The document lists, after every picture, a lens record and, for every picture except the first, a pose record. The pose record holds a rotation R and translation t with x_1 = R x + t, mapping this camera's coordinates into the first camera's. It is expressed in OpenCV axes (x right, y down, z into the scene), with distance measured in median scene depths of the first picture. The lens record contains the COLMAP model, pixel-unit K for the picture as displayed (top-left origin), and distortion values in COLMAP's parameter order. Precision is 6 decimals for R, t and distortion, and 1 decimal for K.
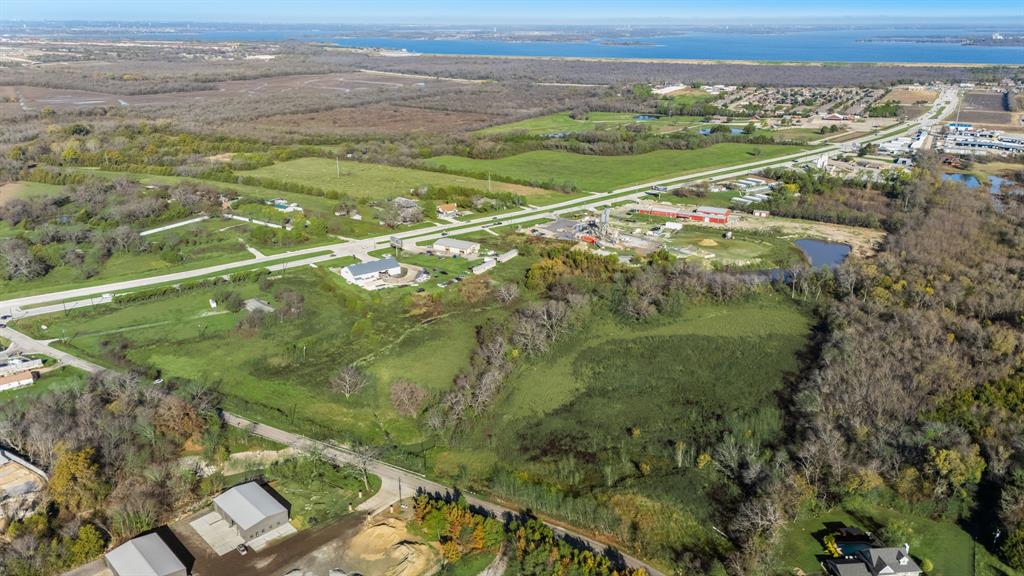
lens RADIAL K [[753.0, 0, 514.1], [0, 753.0, 288.4], [0, 0, 1]] dist [0.100246, -0.101878]
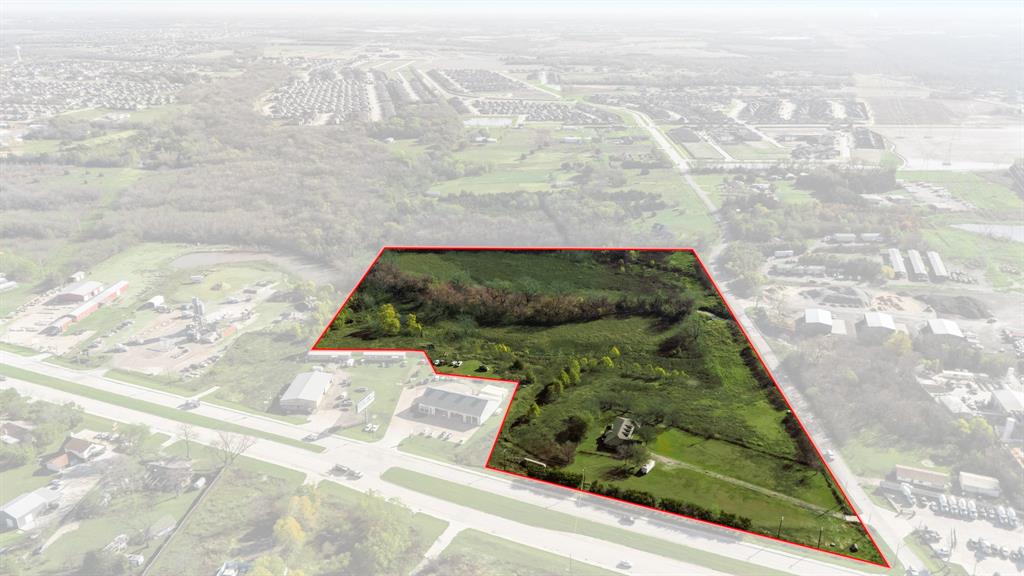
lens RADIAL K [[753.0, 0, 514.1], [0, 753.0, 288.4], [0, 0, 1]] dist [0.100246, -0.101878]
pose [[-0.461190, -0.310721, 0.831118, -0.739500], [0.295893, 0.829206, 0.474198, -0.422228], [-0.836511, 0.464617, -0.290482, 1.031176]]
